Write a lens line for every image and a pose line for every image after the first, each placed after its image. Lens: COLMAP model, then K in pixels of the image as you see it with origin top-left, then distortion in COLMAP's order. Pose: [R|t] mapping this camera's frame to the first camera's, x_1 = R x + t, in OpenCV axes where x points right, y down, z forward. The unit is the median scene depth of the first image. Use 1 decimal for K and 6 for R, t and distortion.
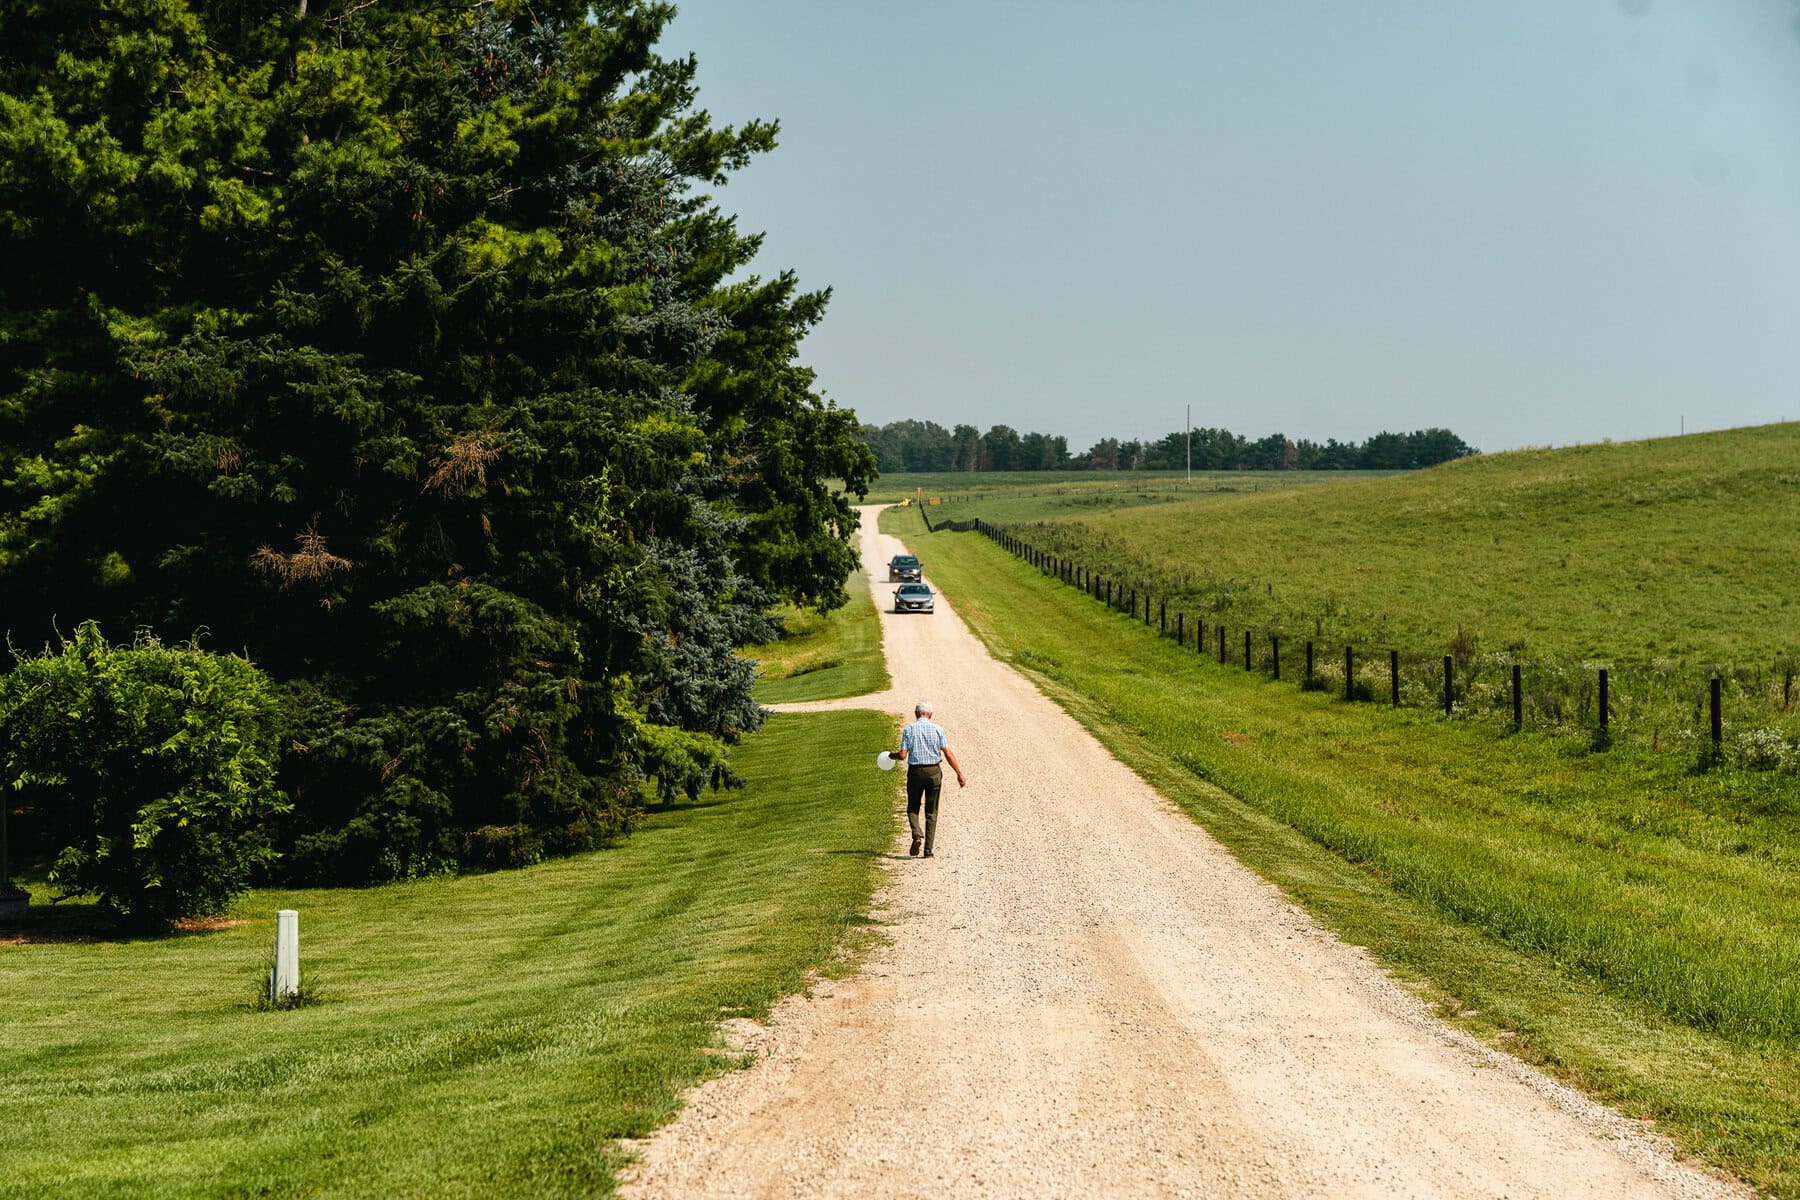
lens RADIAL K [[3729.7, 0, 900.0], [0, 3729.7, 600.0], [0, 0, 1]] dist [0.037697, -0.137703]
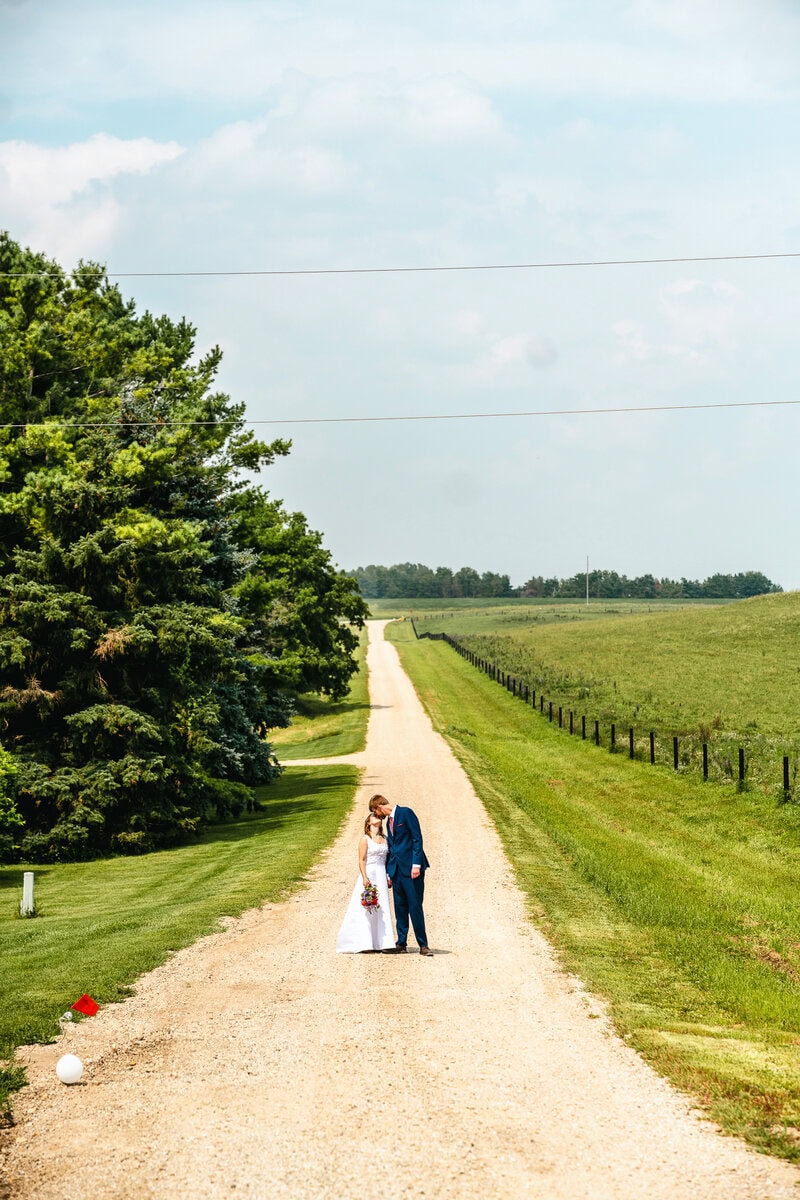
lens RADIAL K [[2486.5, 0, 444.4], [0, 2486.5, 603.0], [0, 0, 1]] dist [0.037697, -0.137703]
pose [[0.999846, 0.007023, 0.016074, 0.013034], [-0.006525, 0.999505, -0.030774, -0.007501], [-0.016282, 0.030665, 0.999397, -0.112635]]
